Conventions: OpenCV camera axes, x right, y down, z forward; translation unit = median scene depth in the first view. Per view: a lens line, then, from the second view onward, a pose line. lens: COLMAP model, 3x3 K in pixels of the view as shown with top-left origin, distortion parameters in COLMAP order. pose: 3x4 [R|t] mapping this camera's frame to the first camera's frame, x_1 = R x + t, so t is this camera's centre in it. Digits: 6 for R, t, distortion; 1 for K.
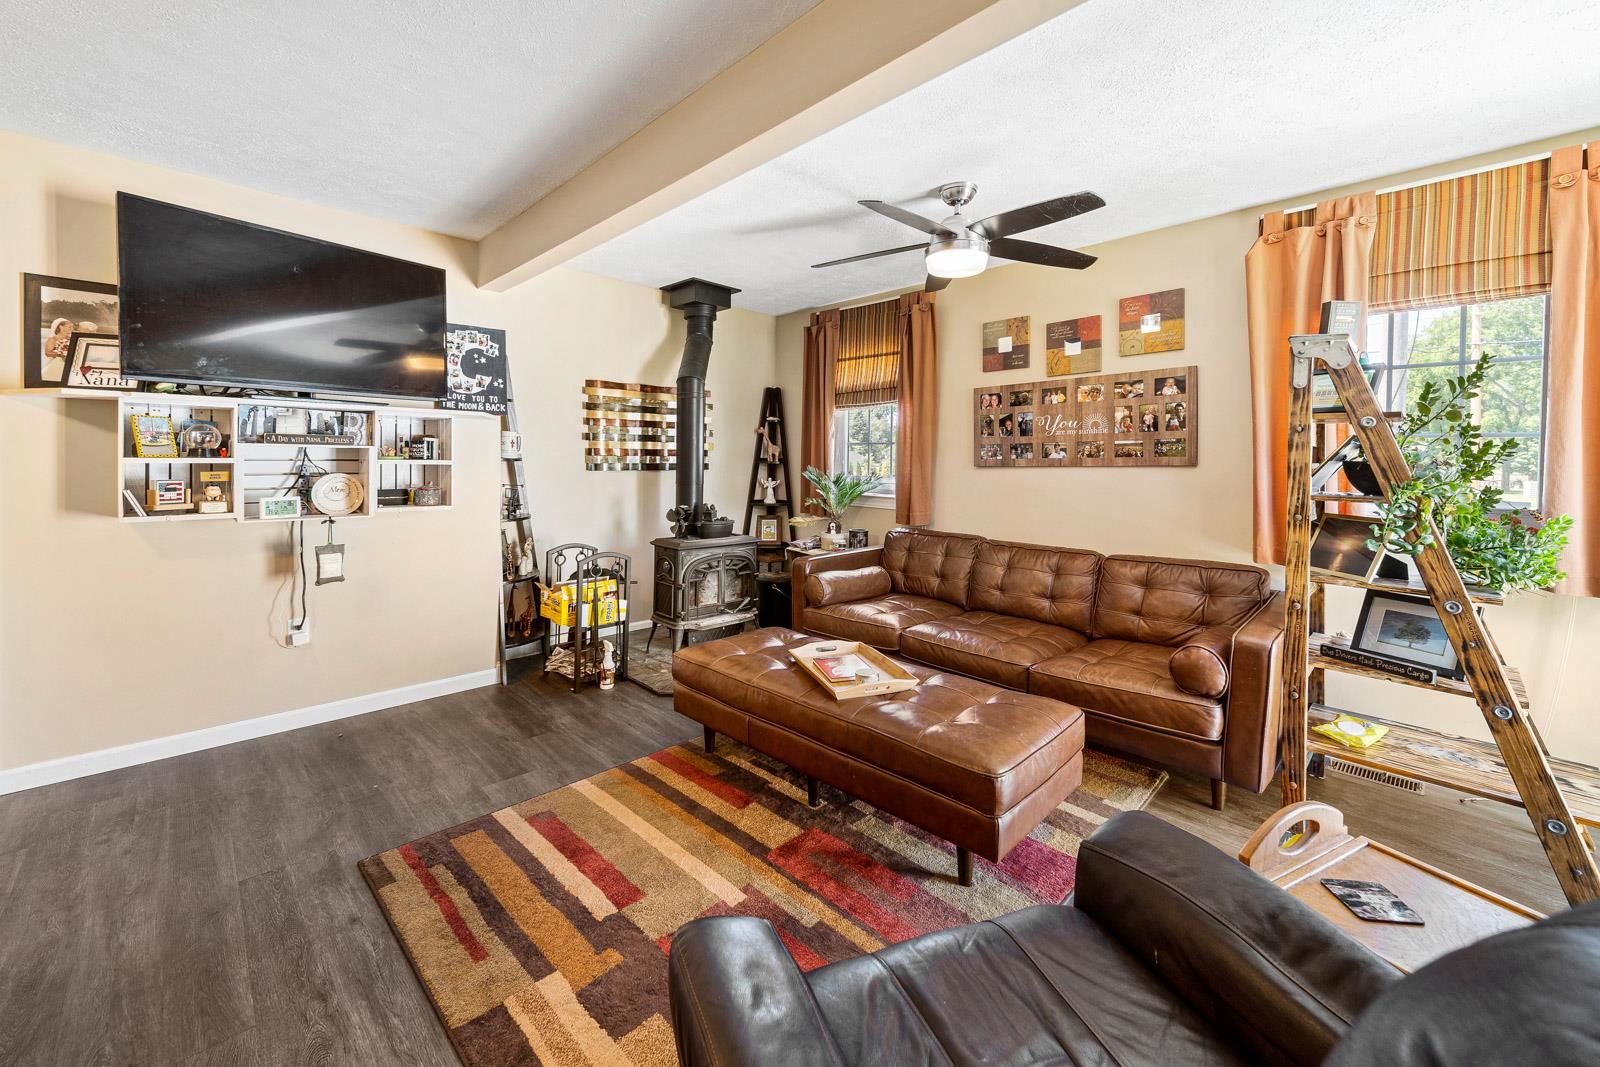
lens RADIAL K [[656.4, 0, 796.6], [0, 656.4, 477.7], [0, 0, 1]] dist [0.003486, 0.000403]
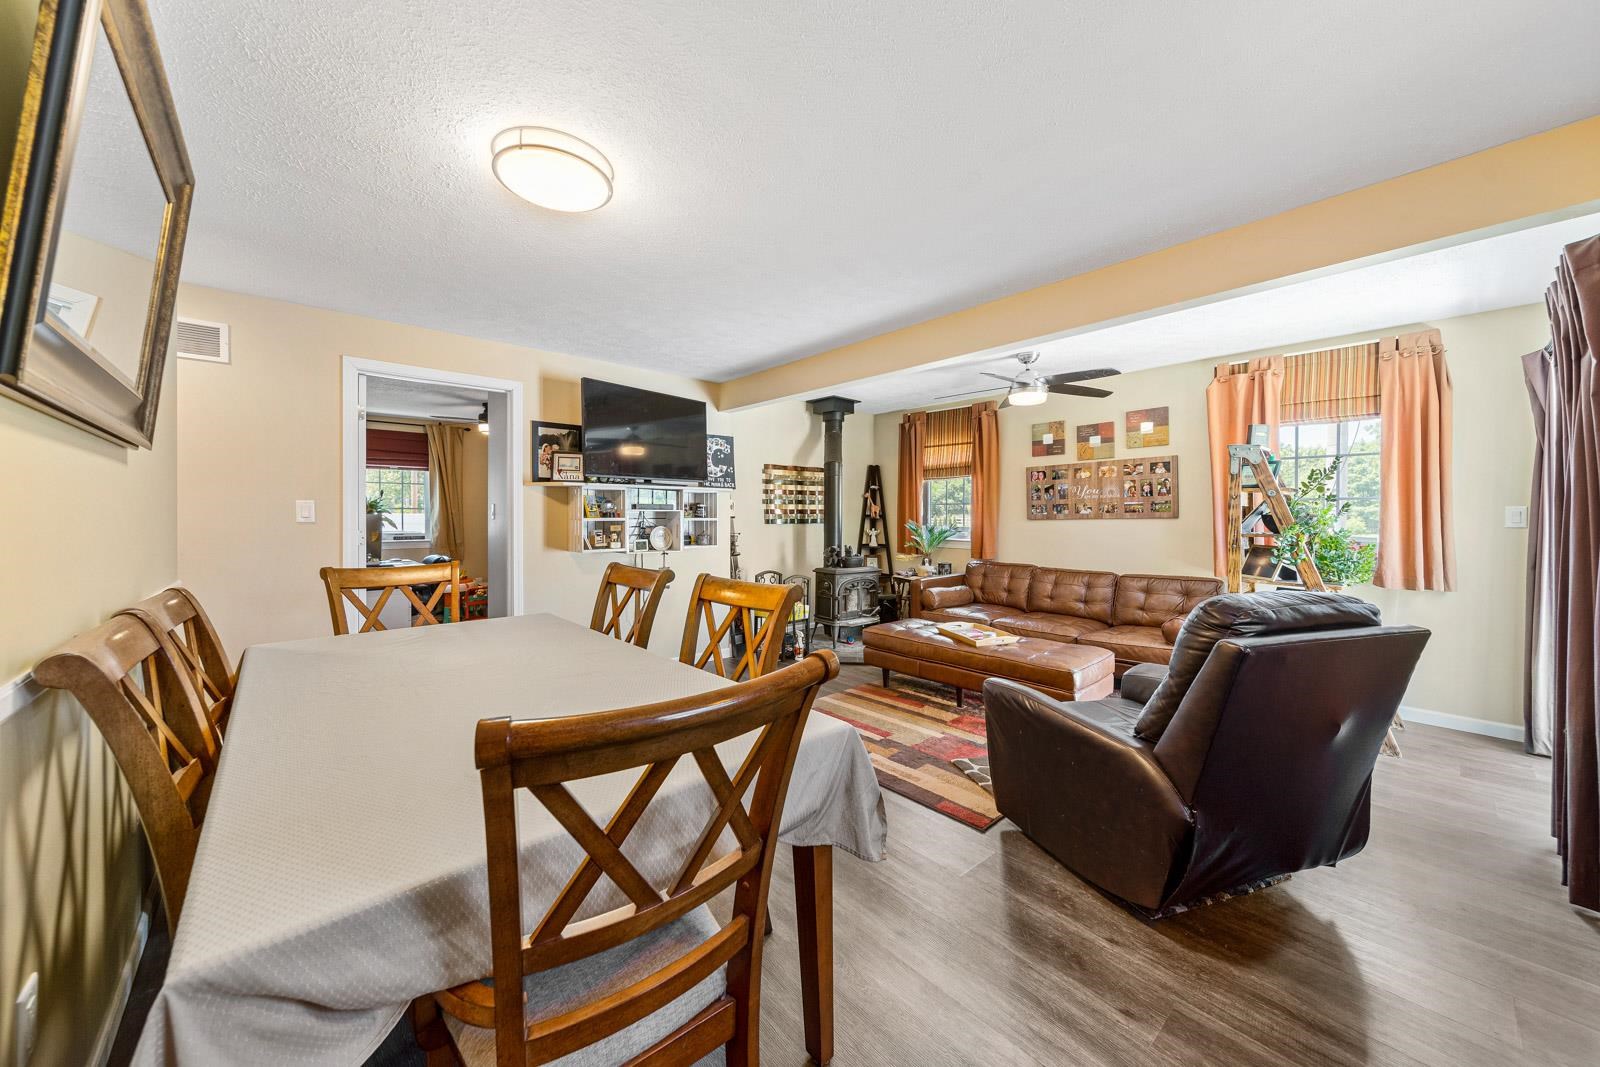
lens RADIAL K [[589.3, 0, 790.8], [0, 589.3, 521.6], [0, 0, 1]] dist [0.008561, 0.000069]
pose [[0.998876, -0.007769, -0.046760, -0.234328], [0.007045, 0.999853, -0.015628, 0.006298], [0.046875, 0.015281, 0.998784, -0.425103]]
